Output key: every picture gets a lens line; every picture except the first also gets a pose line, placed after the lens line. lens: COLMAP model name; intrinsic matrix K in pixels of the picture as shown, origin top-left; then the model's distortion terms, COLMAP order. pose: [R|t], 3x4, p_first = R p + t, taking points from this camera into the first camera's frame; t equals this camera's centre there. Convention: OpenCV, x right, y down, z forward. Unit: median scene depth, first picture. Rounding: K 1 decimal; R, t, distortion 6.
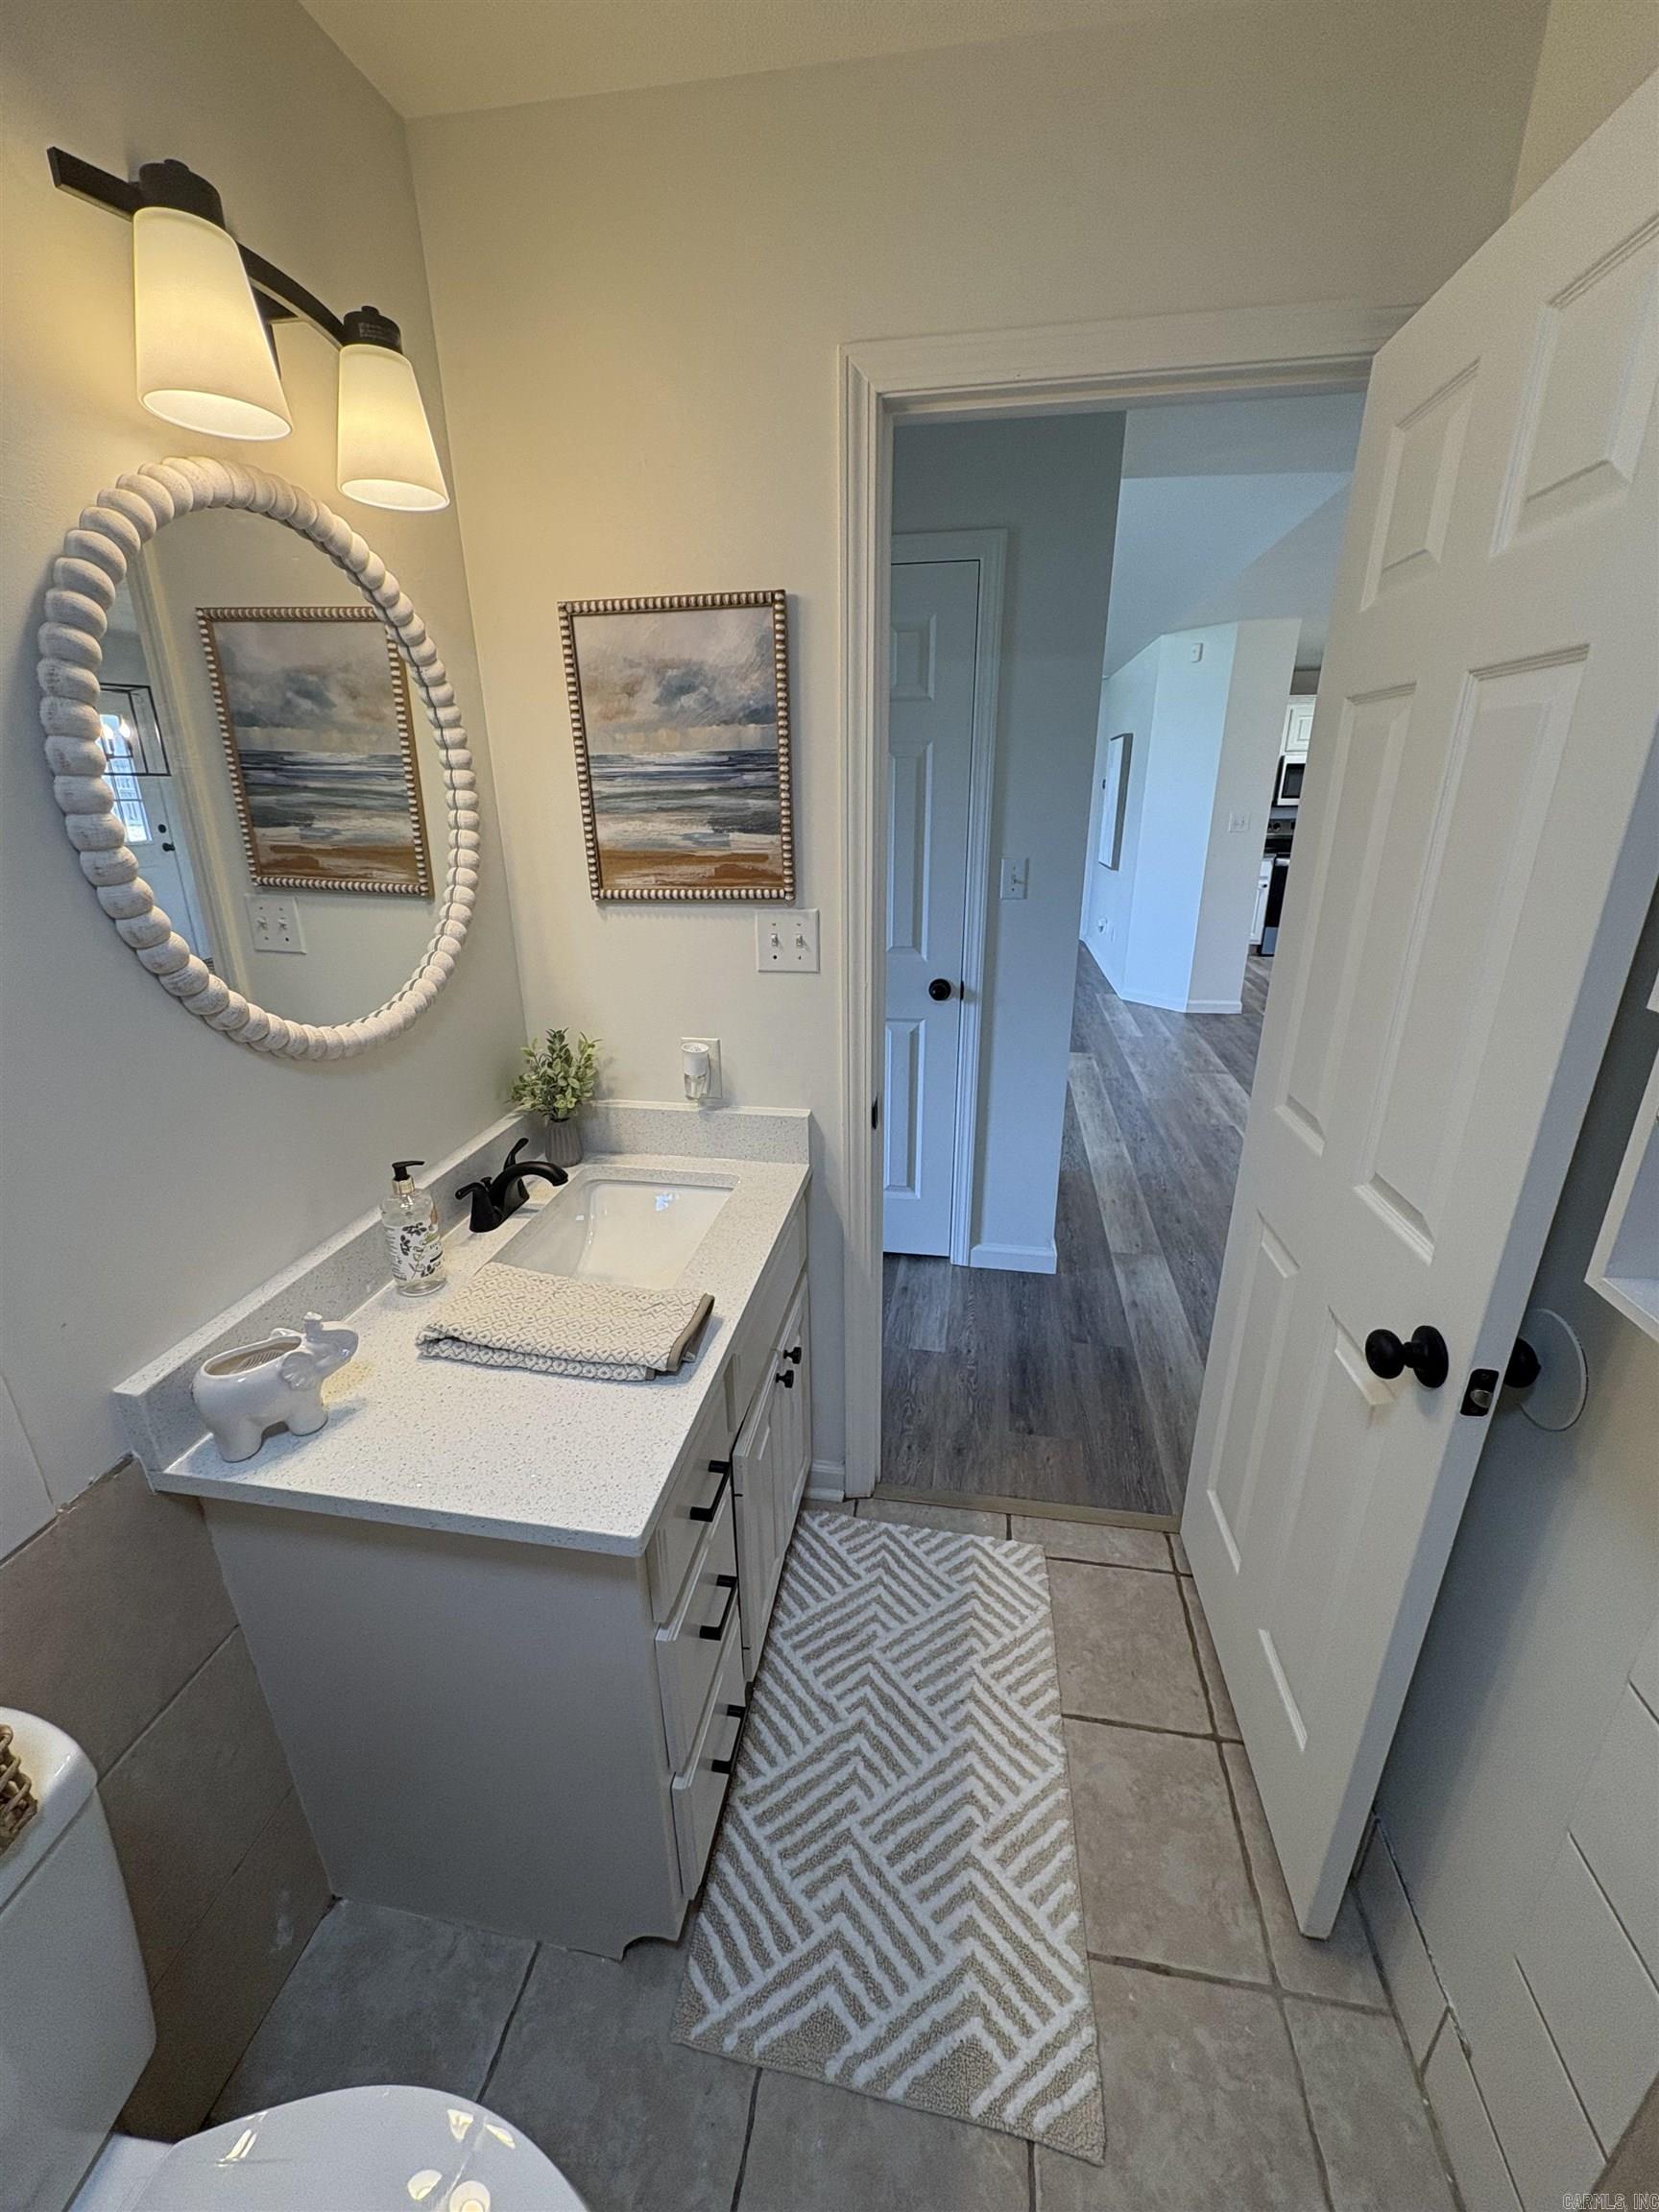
lens RADIAL K [[876.1, 0, 828.7], [0, 876.1, 1109.6], [0, 0, 1]] dist [-0.001215, 0.000216]
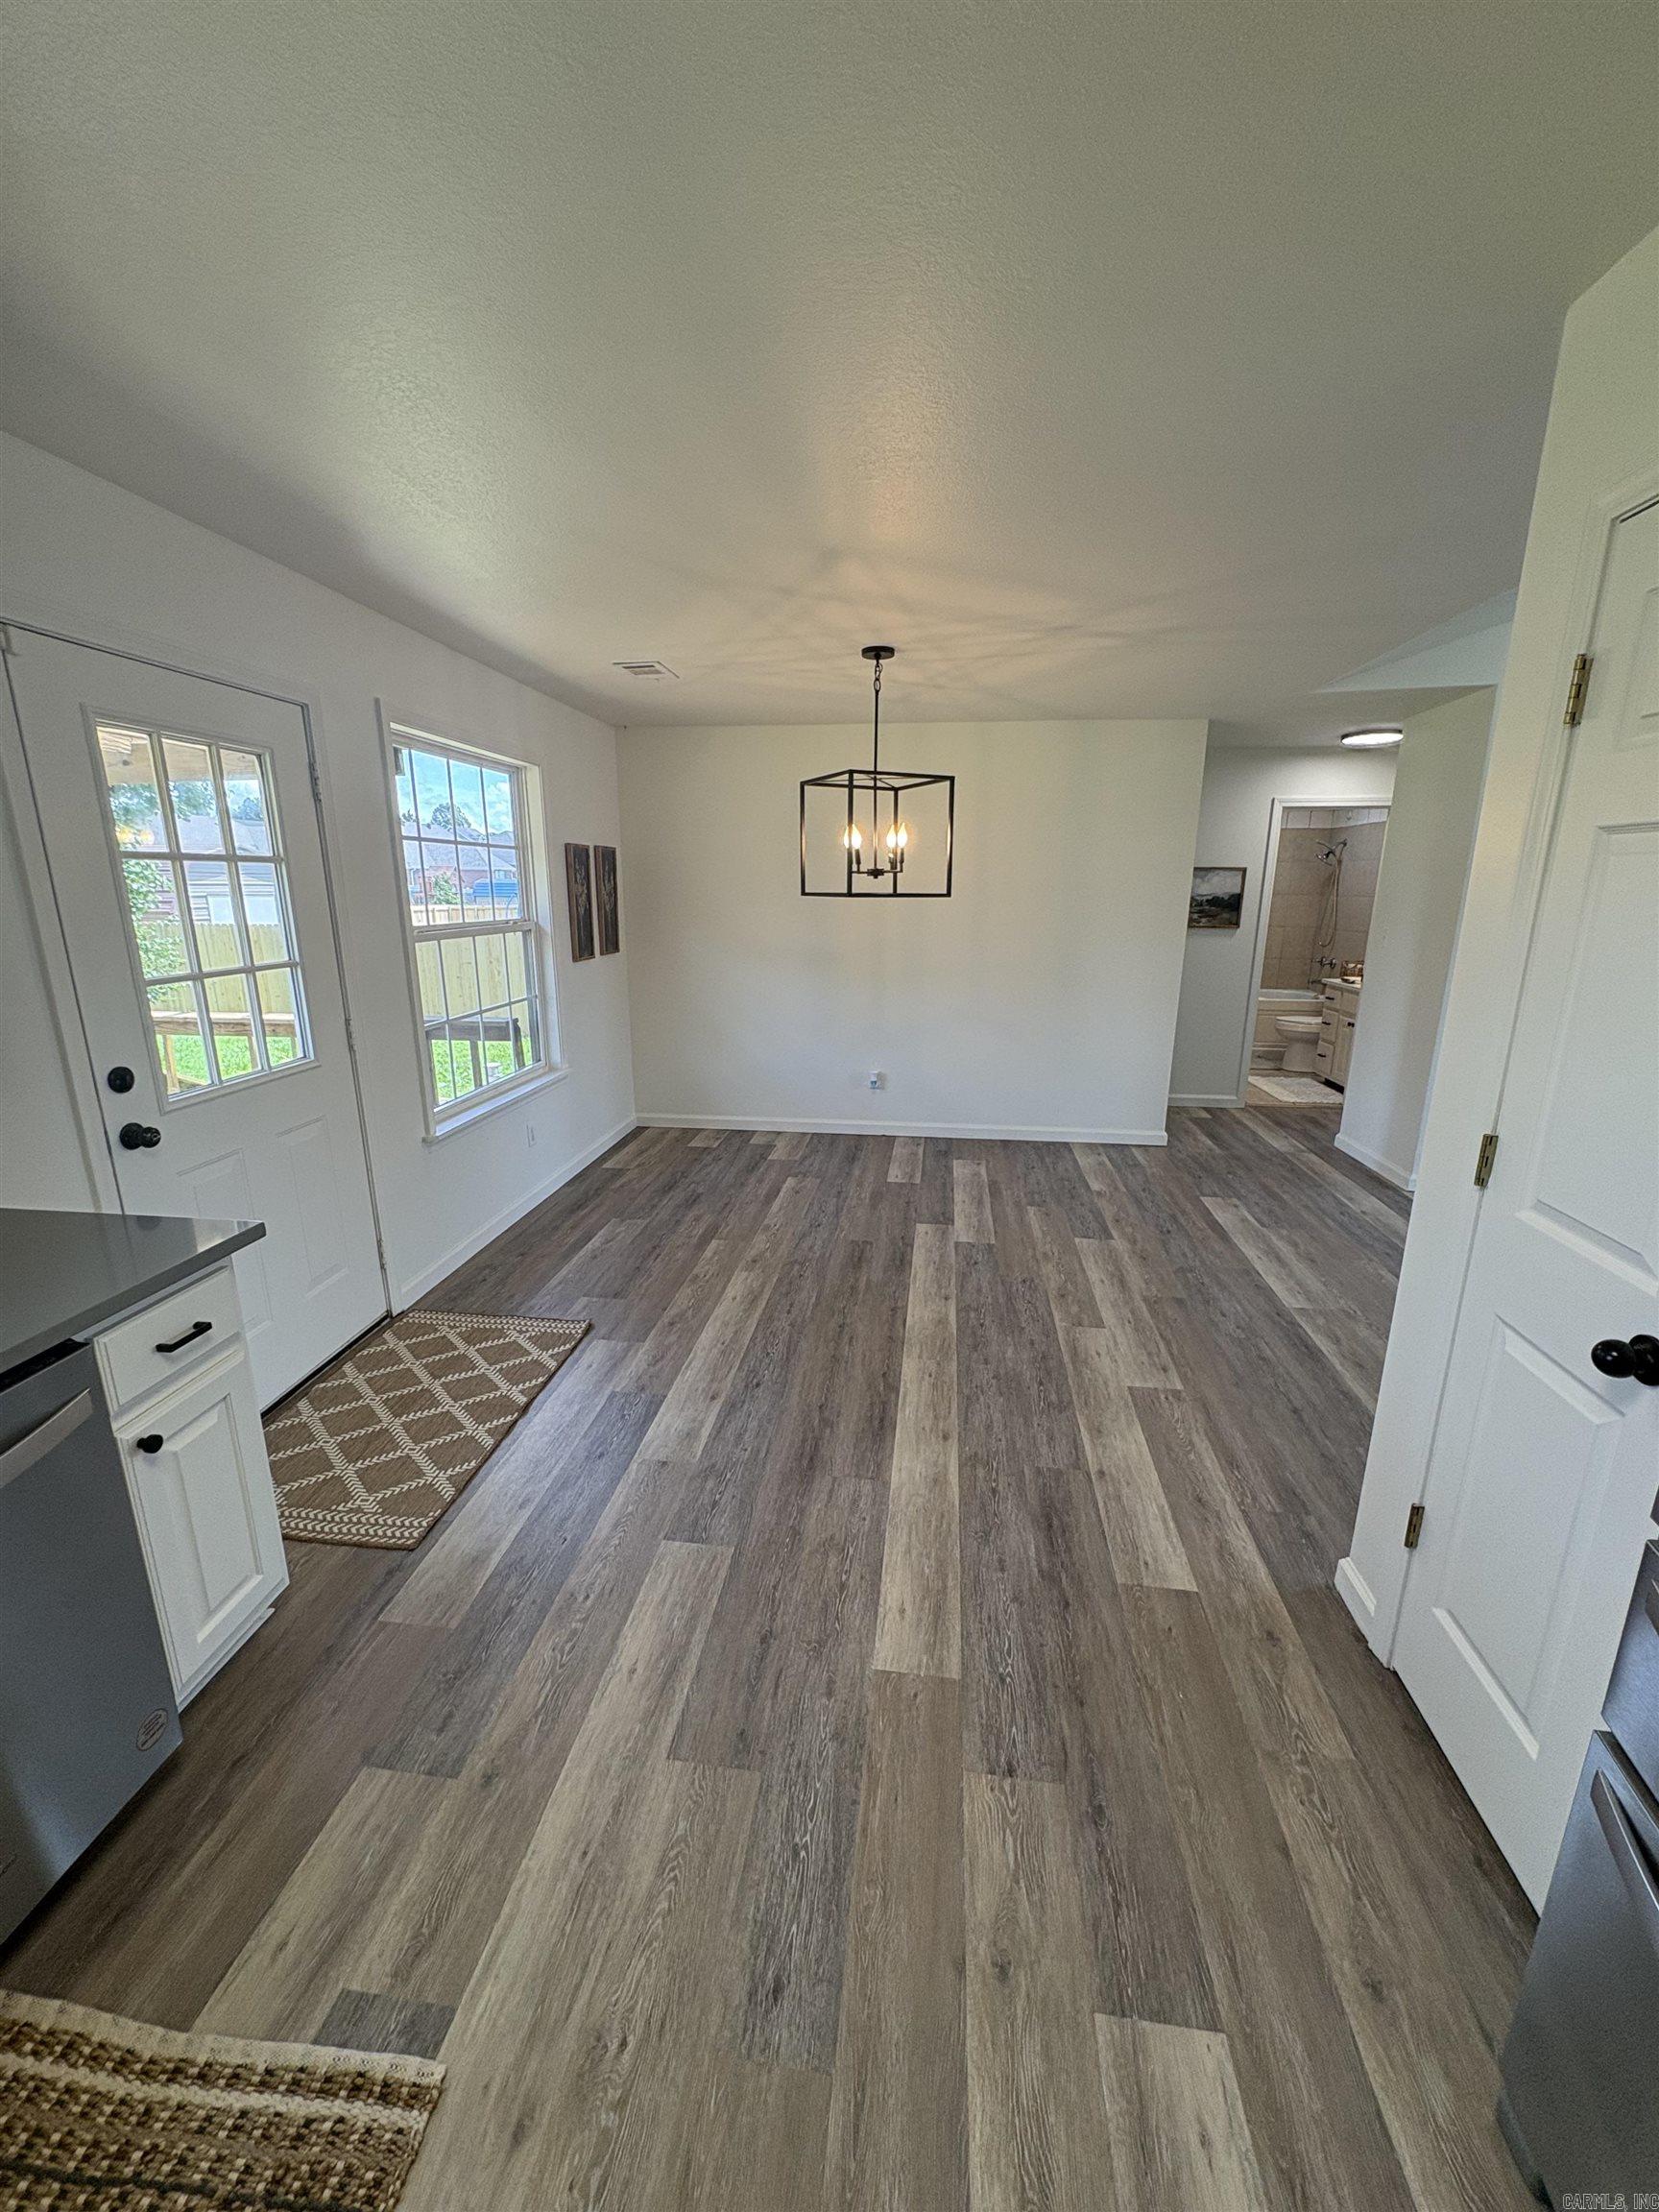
lens RADIAL K [[876.1, 0, 828.7], [0, 876.1, 1109.6], [0, 0, 1]] dist [-0.001215, 0.000216]
pose [[-0.998996, 0.017343, -0.041299, 2.723541], [-0.009294, 0.821677, 0.569878, -1.793234], [0.043817, 0.569690, -0.820691, 4.712550]]
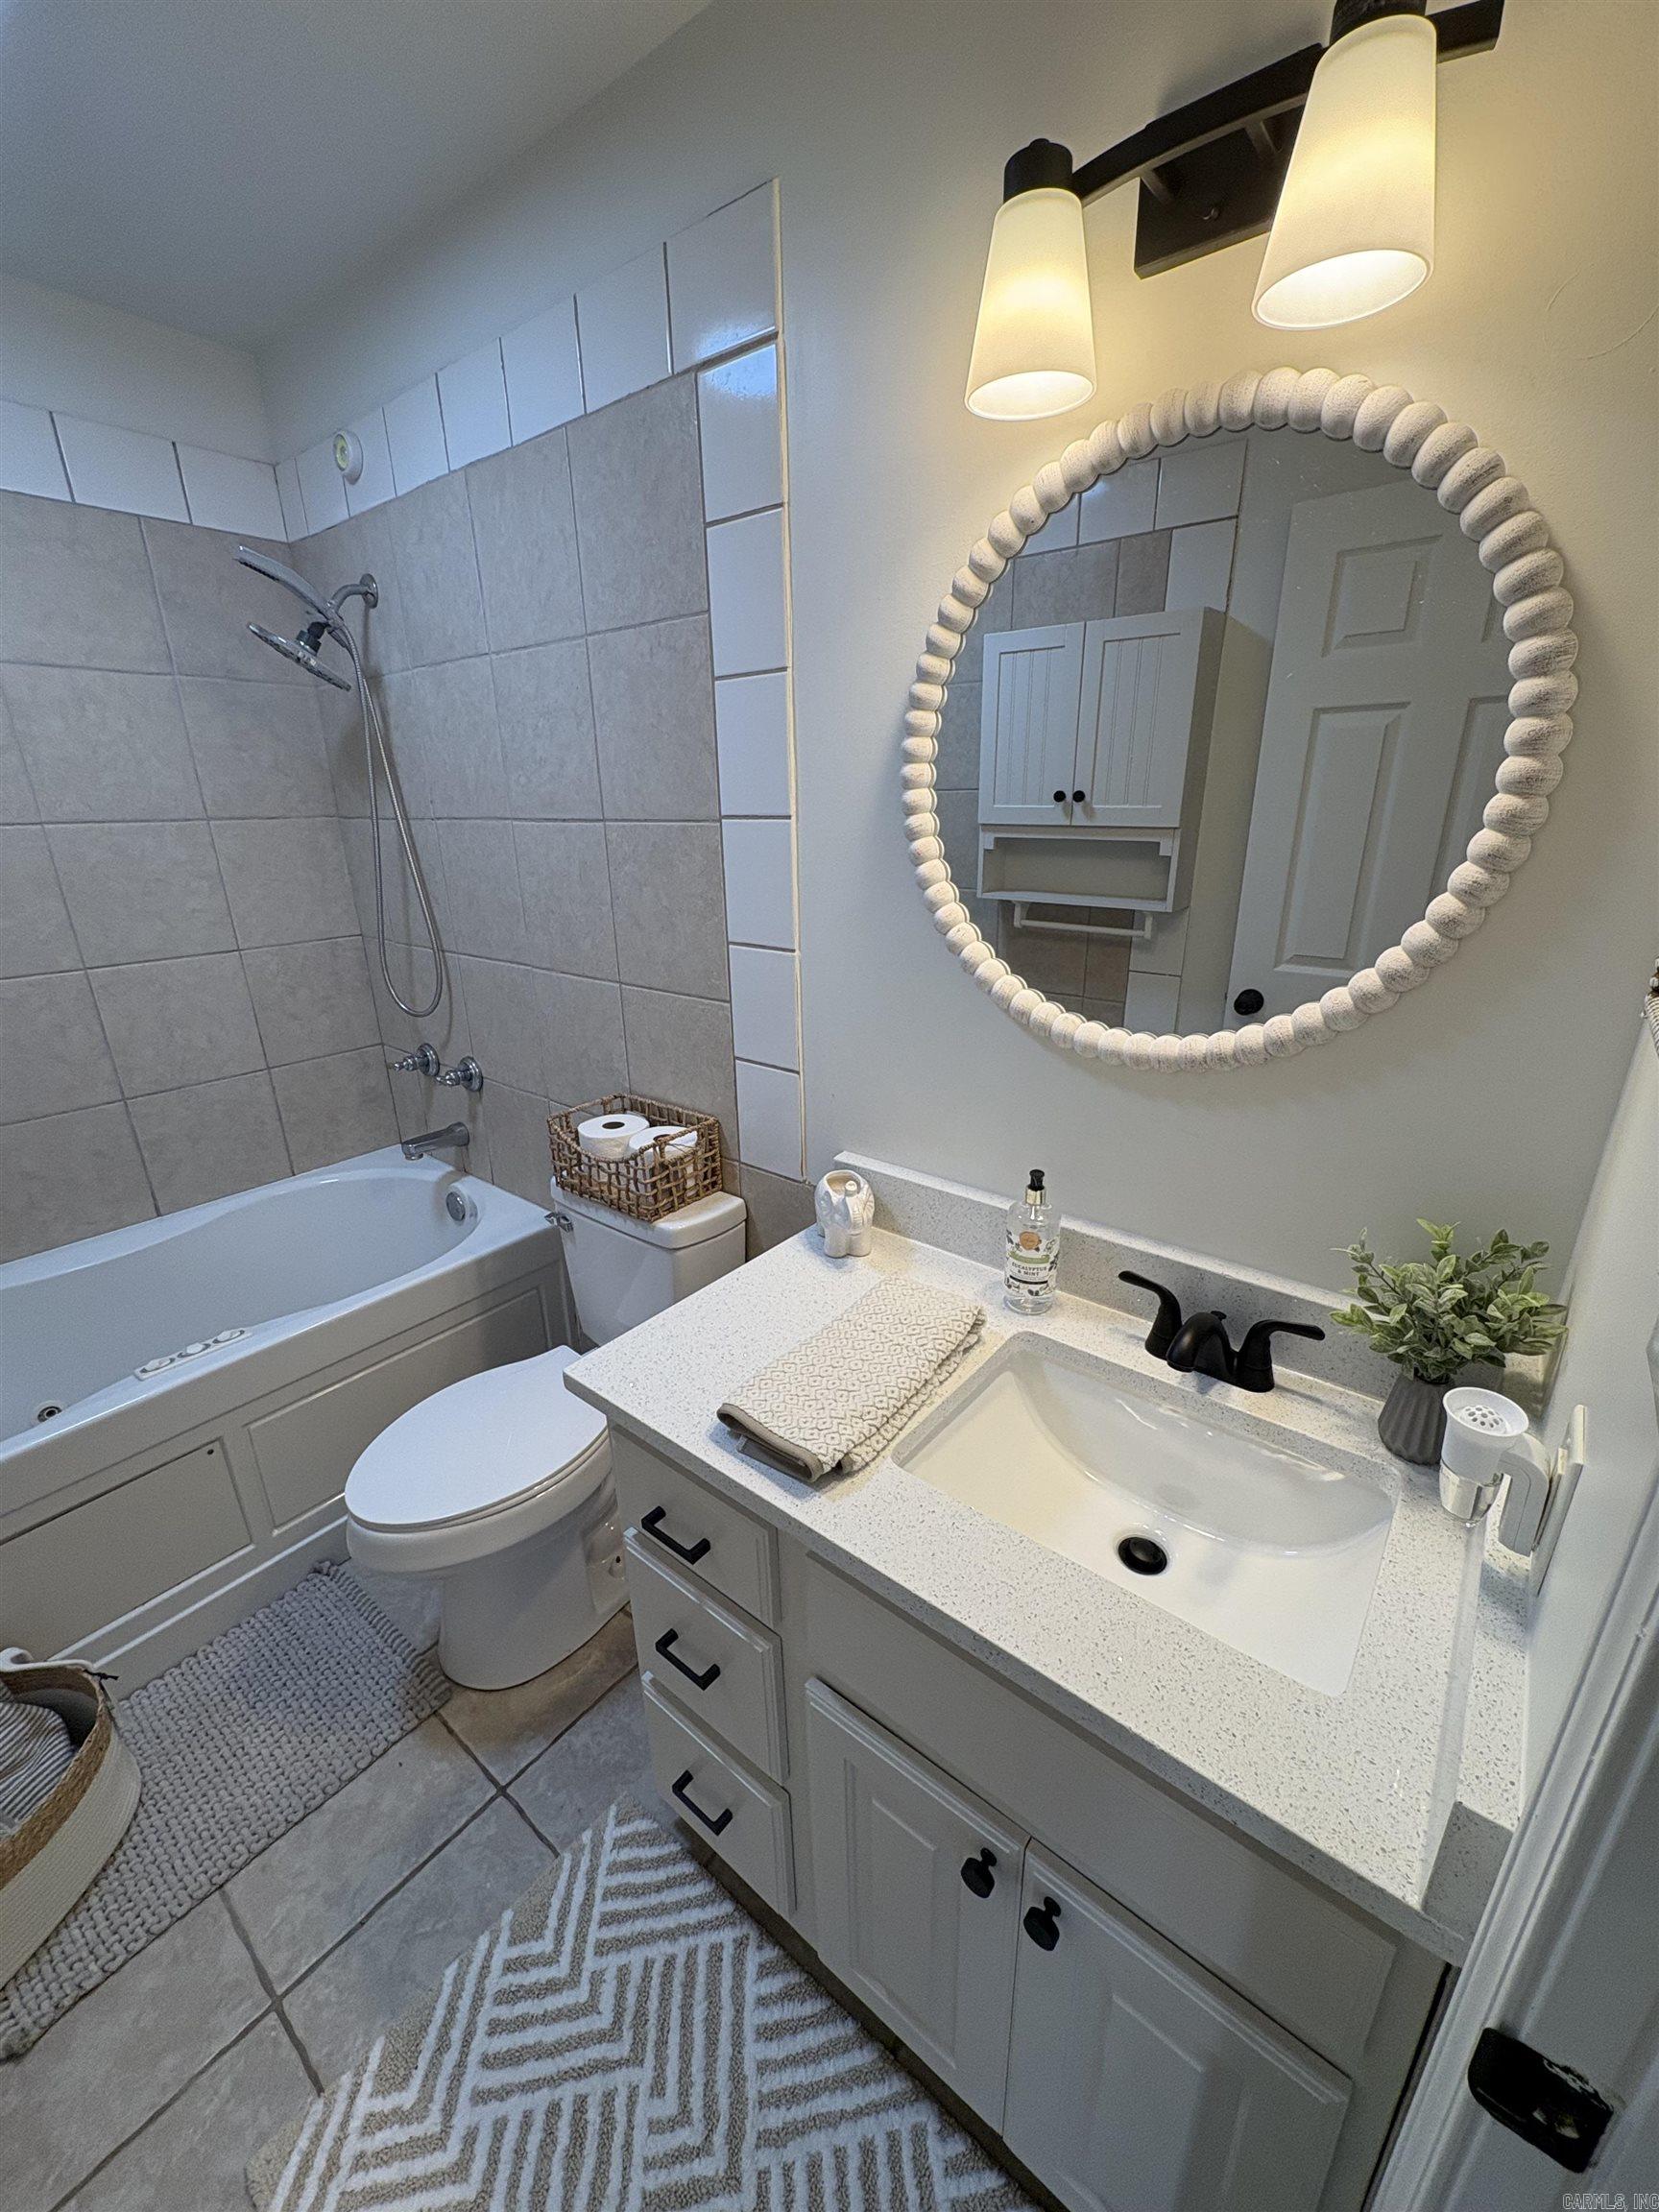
lens RADIAL K [[876.6, 0, 830.5], [0, 876.6, 1111.6], [0, 0, 1]] dist [-0.000441, 0.000094]
pose [[-0.492203, 0.308756, -0.813883, 0.291810], [-0.283492, 0.827152, 0.485233, -0.312710], [0.823024, 0.469562, -0.319597, 0.892045]]
